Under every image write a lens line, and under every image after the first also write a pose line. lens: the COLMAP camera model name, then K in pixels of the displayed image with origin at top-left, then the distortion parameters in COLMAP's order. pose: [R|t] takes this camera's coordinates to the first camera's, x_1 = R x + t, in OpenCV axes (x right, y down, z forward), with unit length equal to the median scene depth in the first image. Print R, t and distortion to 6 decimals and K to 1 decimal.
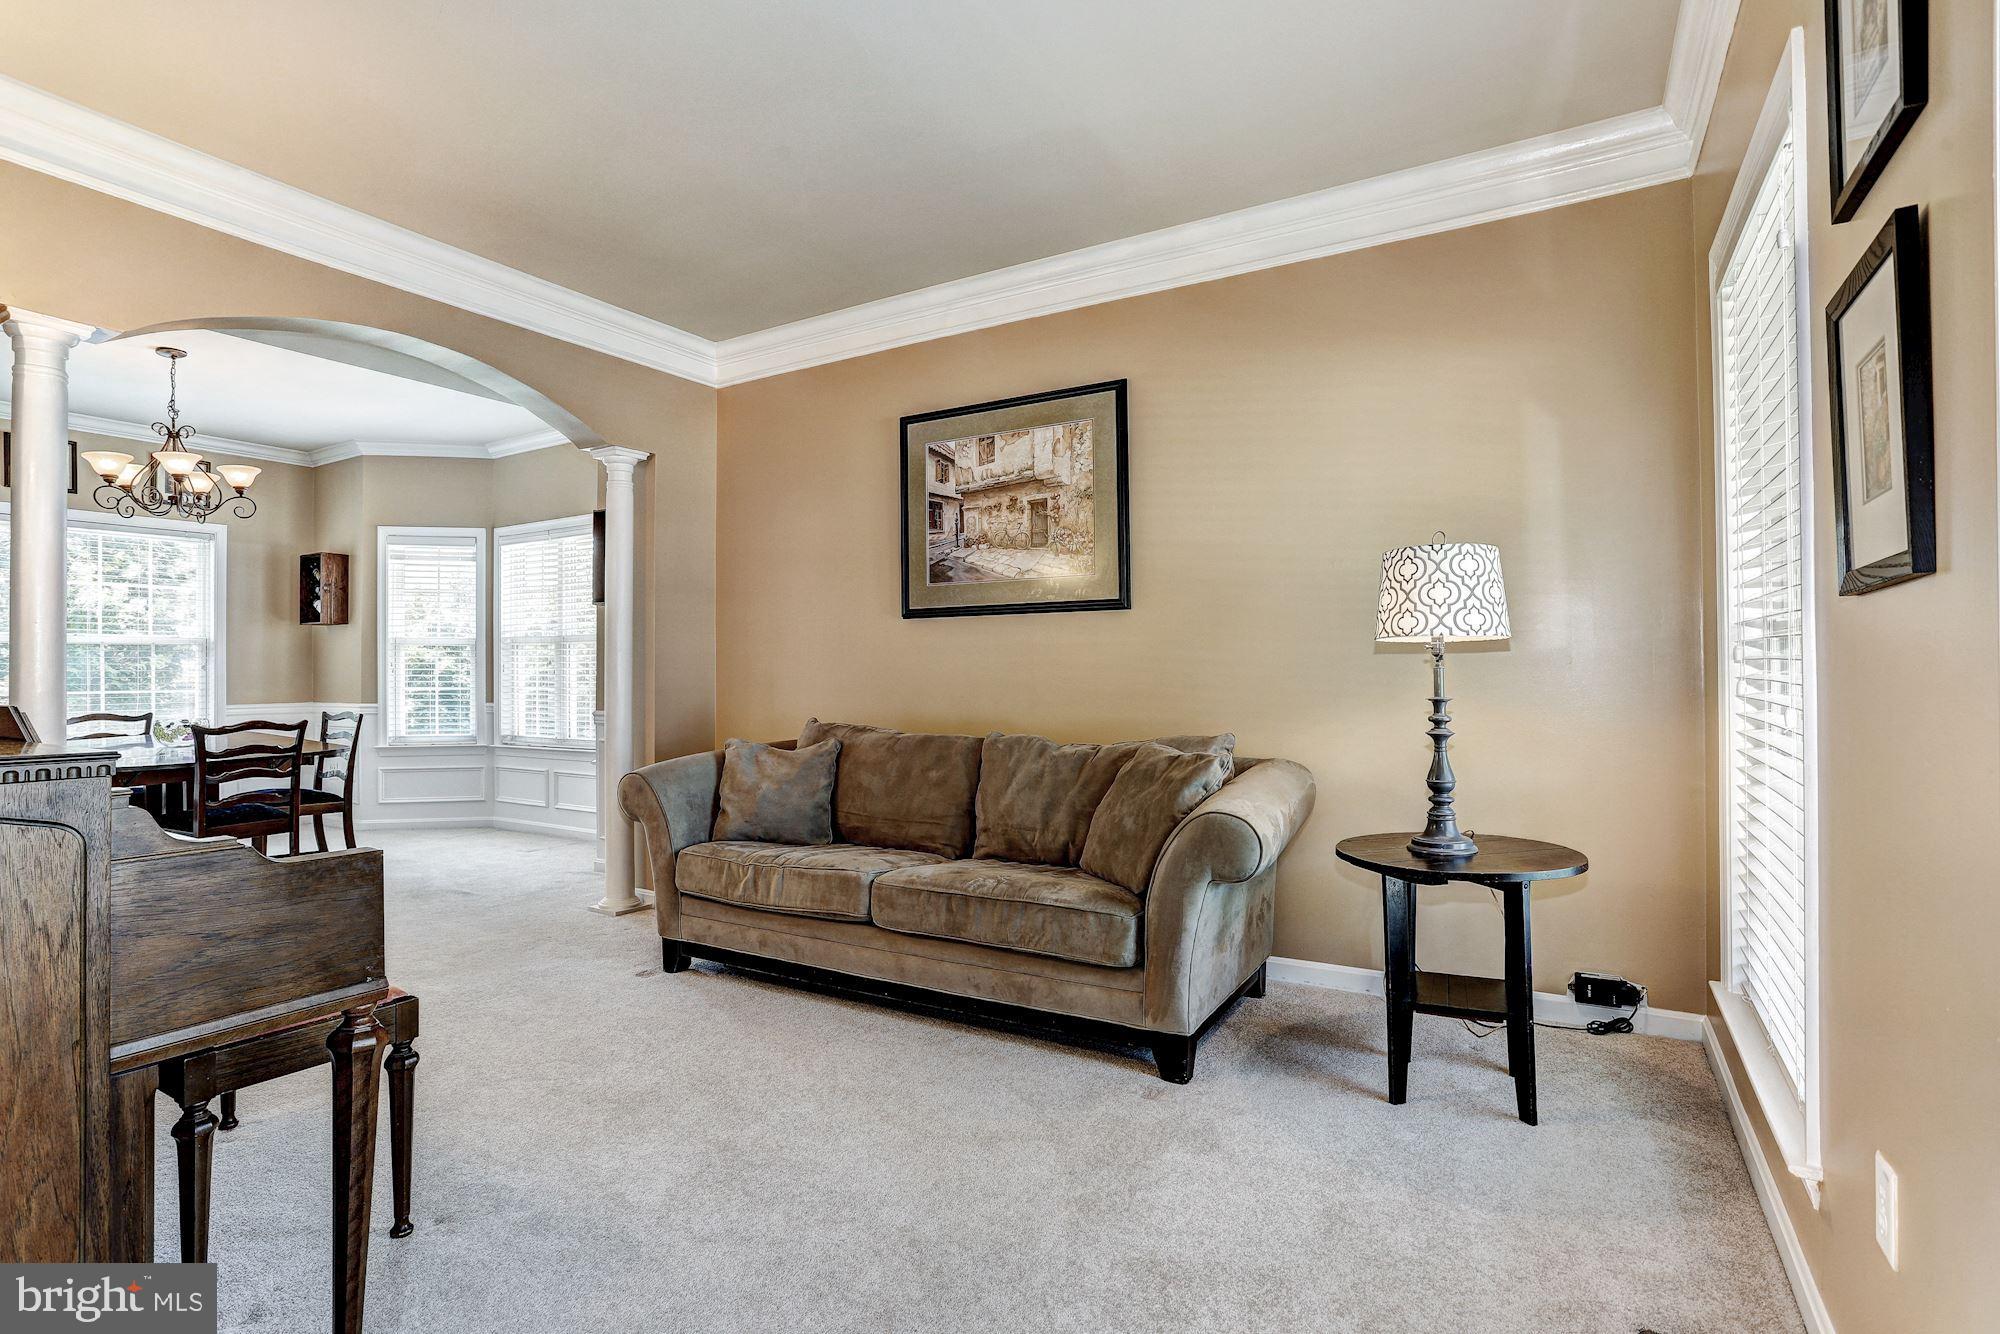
lens RADIAL K [[972.1, 0, 985.6], [0, 972.1, 665.4], [0, 0, 1]] dist [-0.067820, 0.033750]
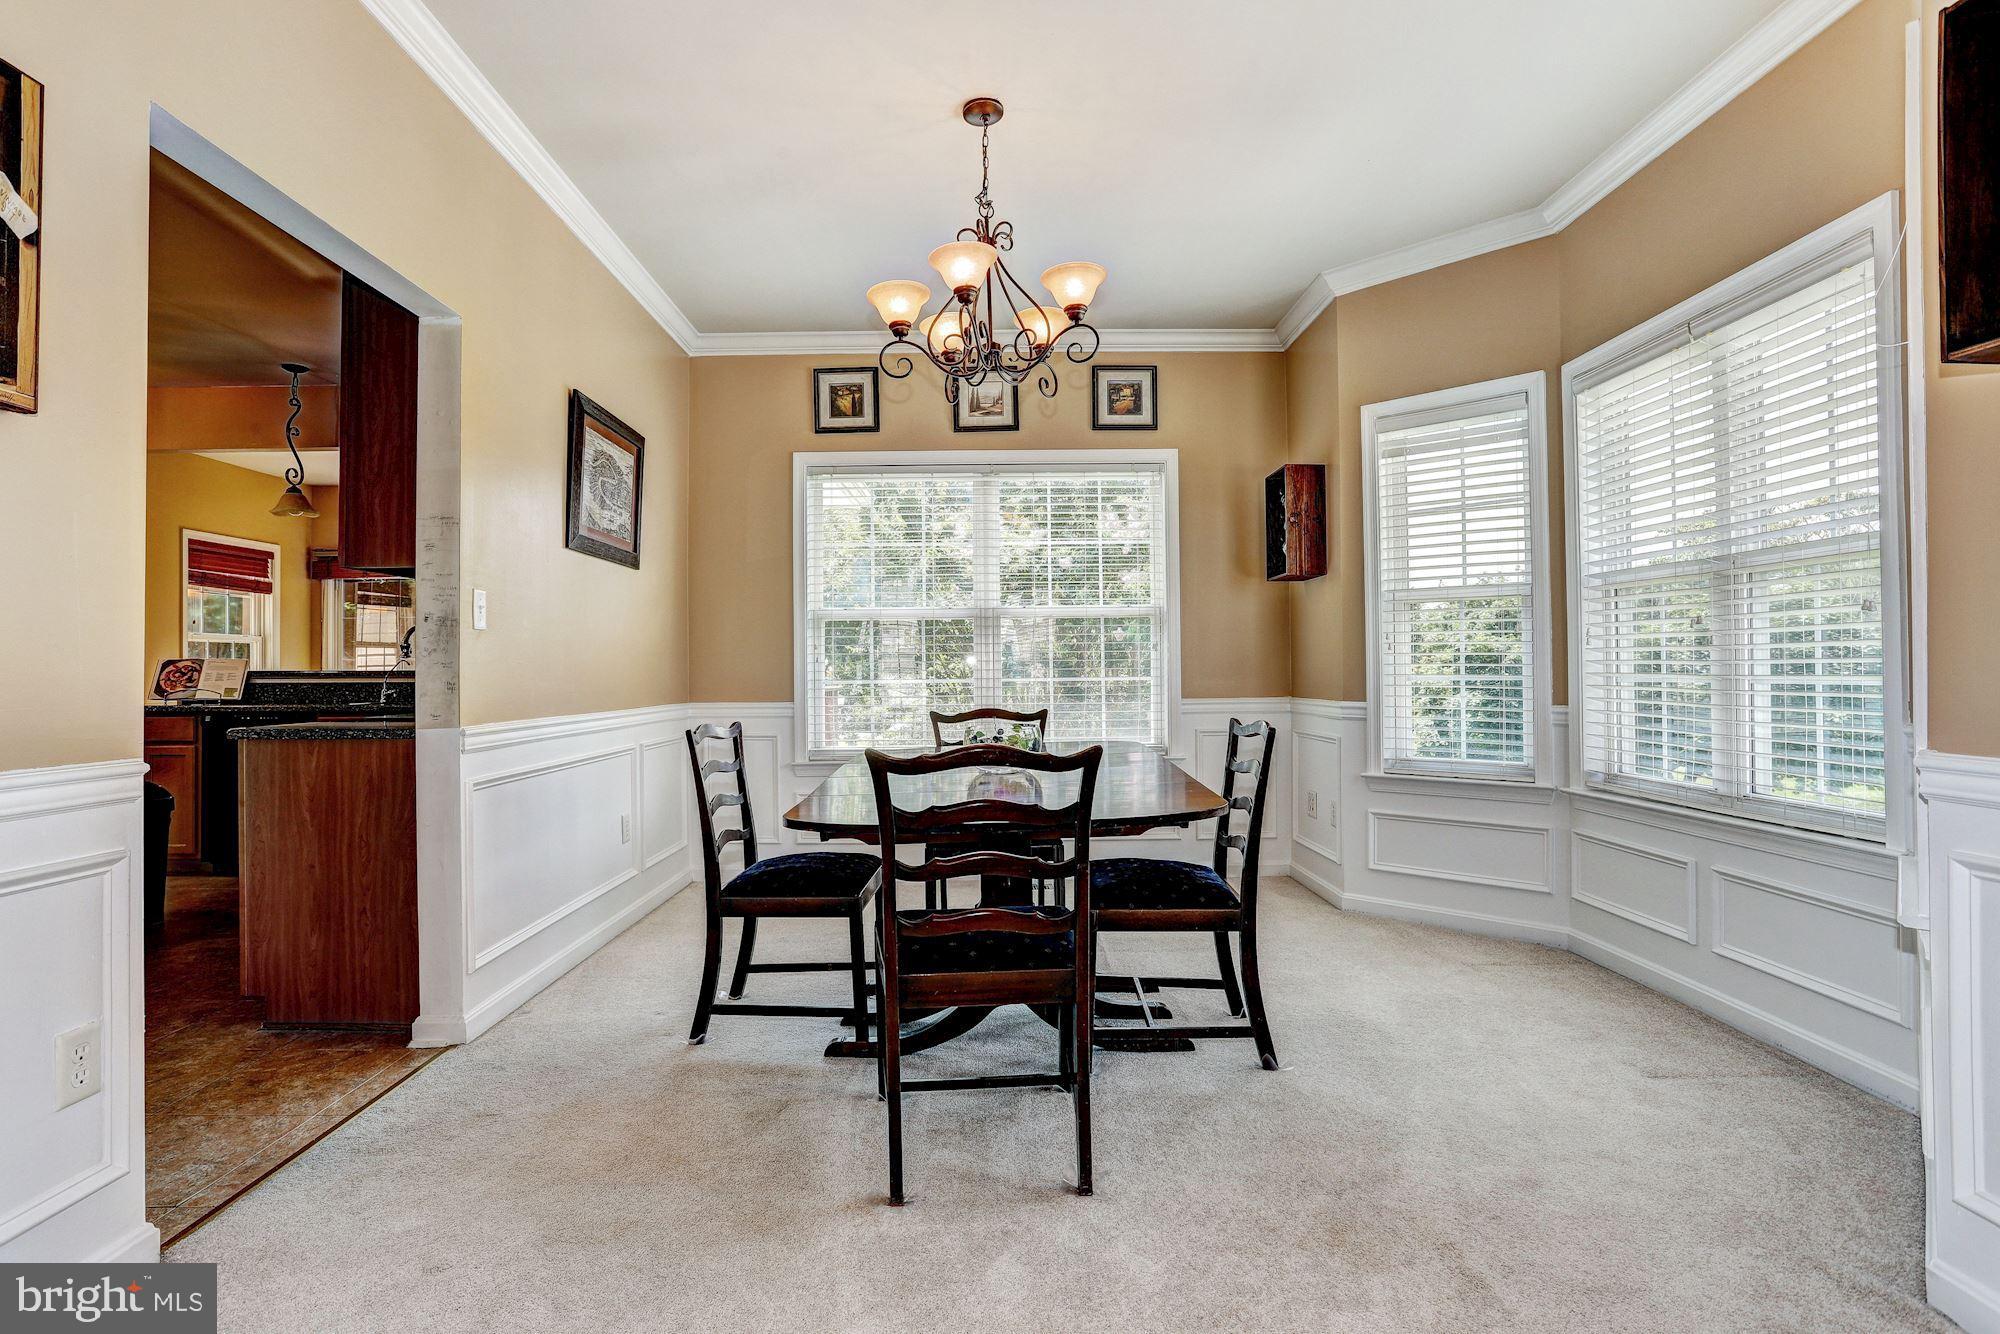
lens RADIAL K [[972.1, 0, 985.6], [0, 972.1, 665.4], [0, 0, 1]] dist [-0.067820, 0.033750]
pose [[0.516624, -0.004756, -0.856199, -0.243750], [0.012315, 0.999922, 0.001877, 0.013057], [0.856124, -0.011514, 0.516642, 0.479510]]
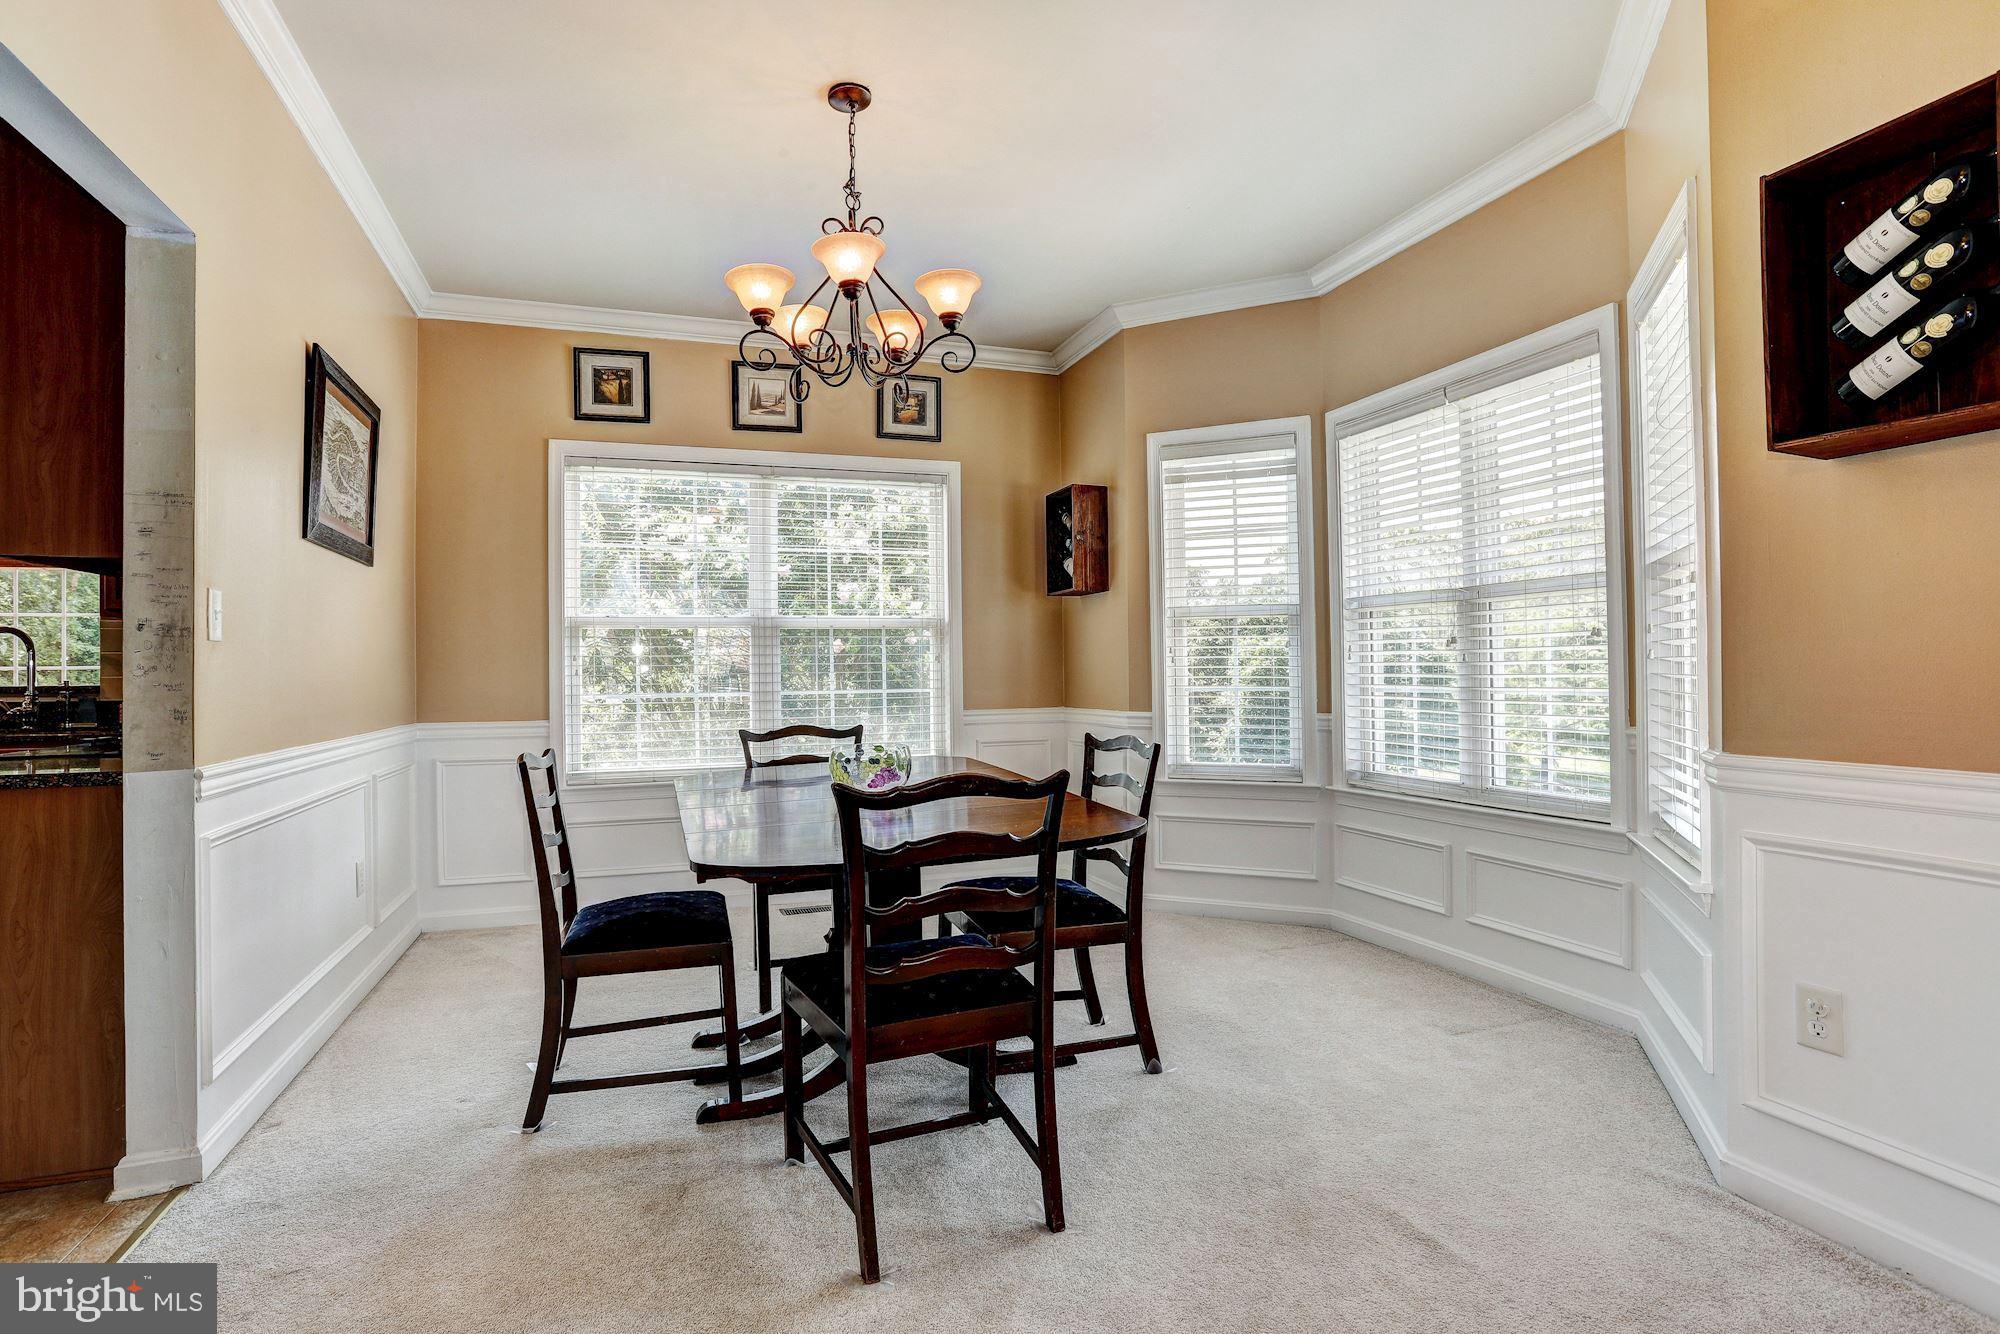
lens RADIAL K [[972.1, 0, 985.6], [0, 972.1, 665.4], [0, 0, 1]] dist [-0.067820, 0.033750]
pose [[0.771437, -0.010137, -0.636225, -0.309694], [0.013522, 0.999908, 0.000464, 0.007163], [0.636162, -0.008961, 0.771504, 0.425596]]
